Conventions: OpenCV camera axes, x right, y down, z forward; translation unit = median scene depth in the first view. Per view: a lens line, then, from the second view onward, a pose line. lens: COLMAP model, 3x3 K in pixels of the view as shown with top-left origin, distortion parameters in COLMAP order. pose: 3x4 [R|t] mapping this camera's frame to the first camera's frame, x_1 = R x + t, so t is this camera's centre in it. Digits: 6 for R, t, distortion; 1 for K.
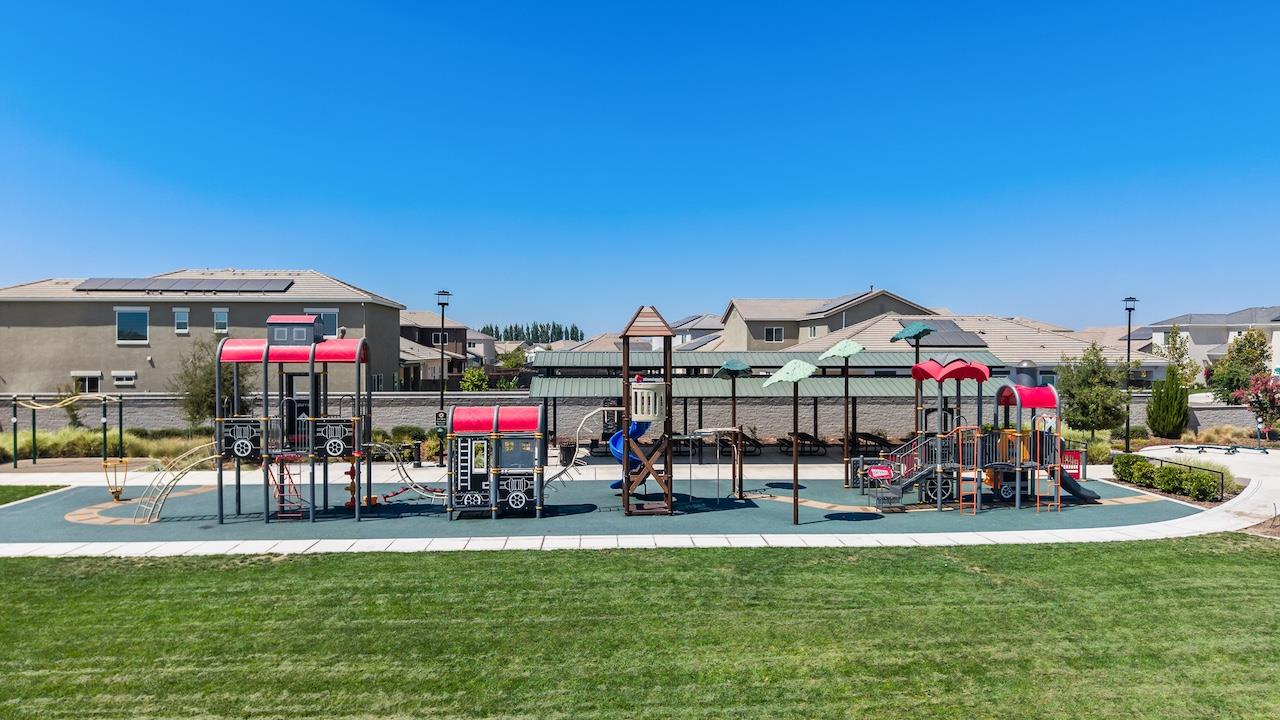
lens RADIAL K [[864.2, 0, 641.3], [0, 864.2, 364.9], [0, 0, 1]] dist [0.008038, -0.001927]
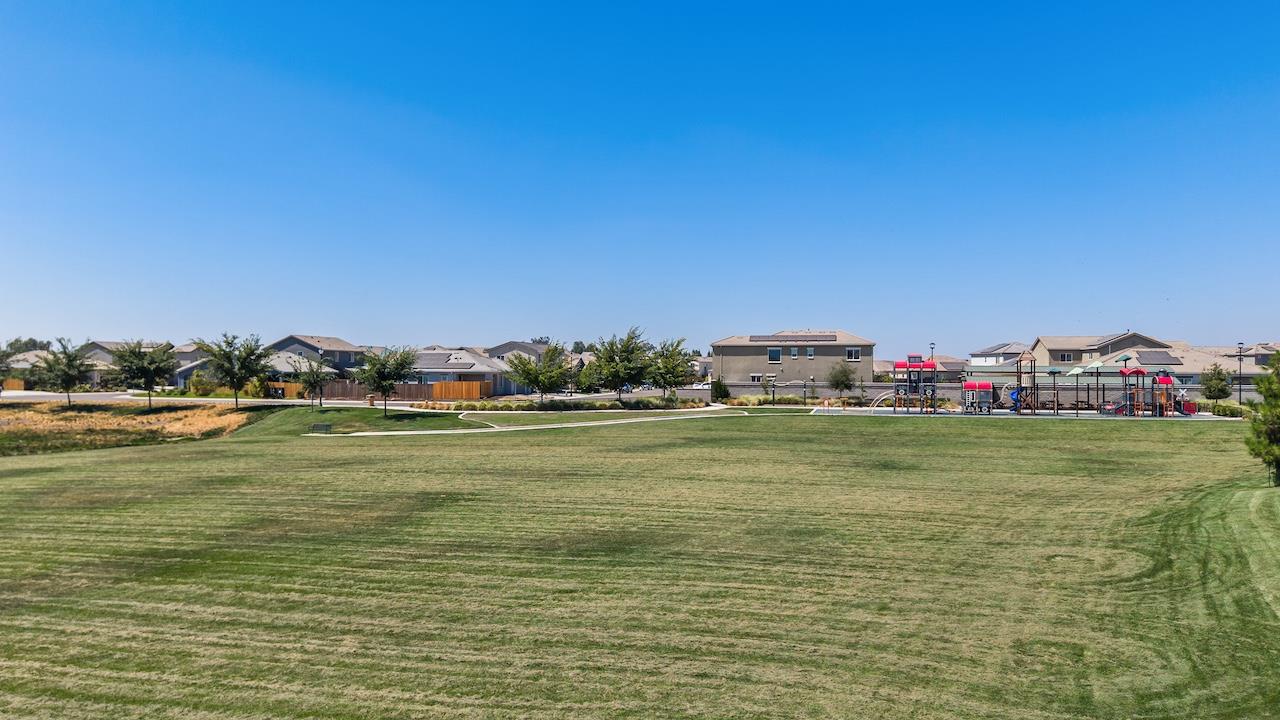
lens RADIAL K [[864.2, 0, 641.3], [0, 864.2, 364.9], [0, 0, 1]] dist [0.008038, -0.001927]
pose [[0.953999, 0.000778, -0.299809, -0.215998], [-0.007828, 0.999720, -0.022316, 0.038641], [0.299708, 0.023637, 0.953738, -1.420549]]
